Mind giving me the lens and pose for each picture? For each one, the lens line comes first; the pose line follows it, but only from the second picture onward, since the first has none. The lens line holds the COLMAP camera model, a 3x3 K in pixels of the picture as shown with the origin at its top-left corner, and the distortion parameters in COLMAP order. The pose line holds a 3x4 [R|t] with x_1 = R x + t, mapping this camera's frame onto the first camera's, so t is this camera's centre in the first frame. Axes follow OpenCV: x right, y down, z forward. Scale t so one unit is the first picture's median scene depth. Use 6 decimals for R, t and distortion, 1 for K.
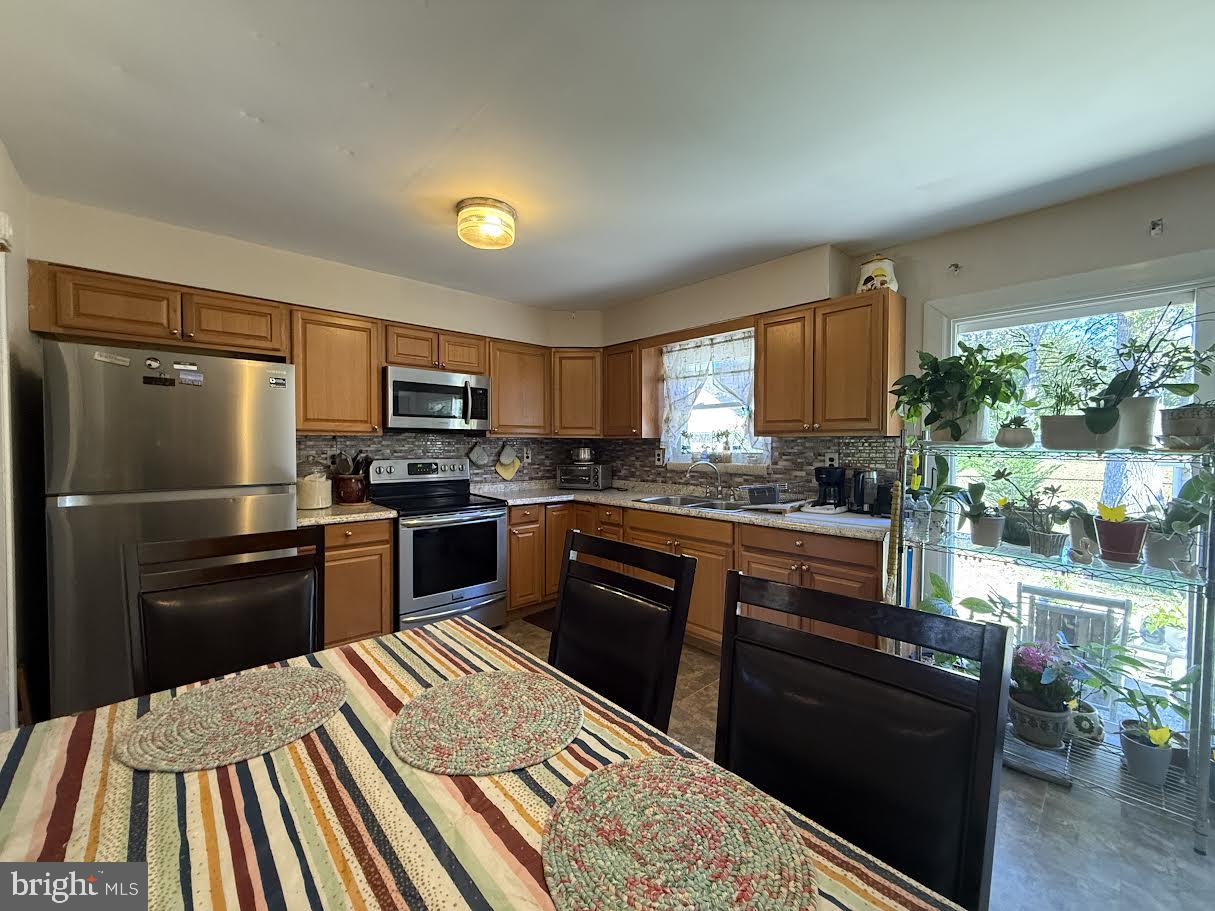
lens RADIAL K [[487.0, 0, 611.4], [0, 487.0, 454.7], [0, 0, 1]] dist [-0.002668, 0.000348]
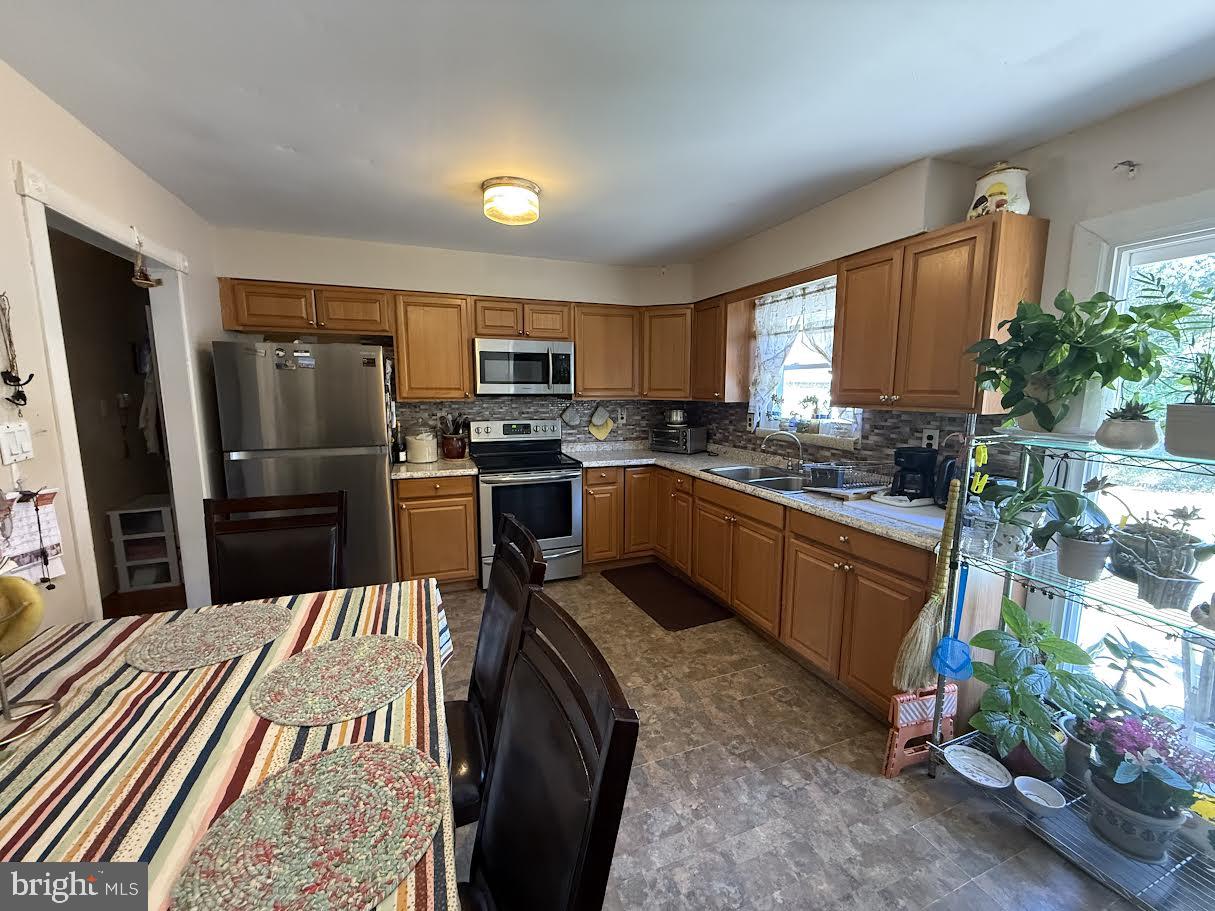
lens RADIAL K [[487.0, 0, 606.2], [0, 487.0, 454.9], [0, 0, 1]] dist [-0.002668, 0.000348]
pose [[0.928986, 0.049882, -0.366738, 0.266589], [-0.008399, 0.993462, 0.113853, -0.051759], [0.370020, -0.102688, 0.923331, 0.061961]]
